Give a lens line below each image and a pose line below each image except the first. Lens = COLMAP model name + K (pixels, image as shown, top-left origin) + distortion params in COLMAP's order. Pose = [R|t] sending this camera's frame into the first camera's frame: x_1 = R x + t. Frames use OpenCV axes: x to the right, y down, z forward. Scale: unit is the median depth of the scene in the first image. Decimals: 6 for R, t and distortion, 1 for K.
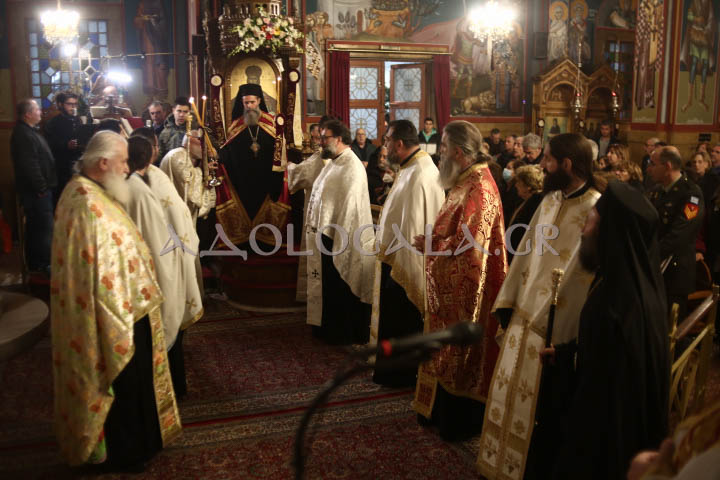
lens RADIAL K [[734.6, 0, 360.0], [0, 734.6, 240.0], [0, 0, 1]] dist [-0.052330, 0.212378]
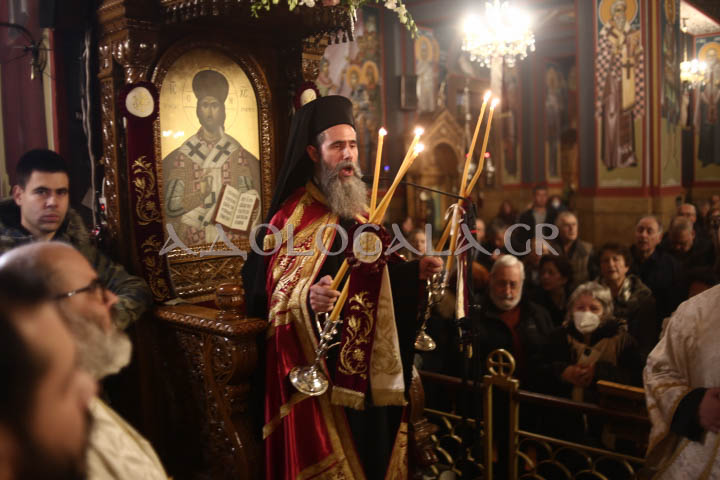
lens RADIAL K [[734.6, 0, 360.0], [0, 734.6, 240.0], [0, 0, 1]] dist [-0.052330, 0.212378]
pose [[0.877139, -0.072092, 0.474794, -0.207157], [0.121743, 0.989752, -0.074627, -0.085271], [-0.464549, 0.123261, 0.876927, 0.490099]]
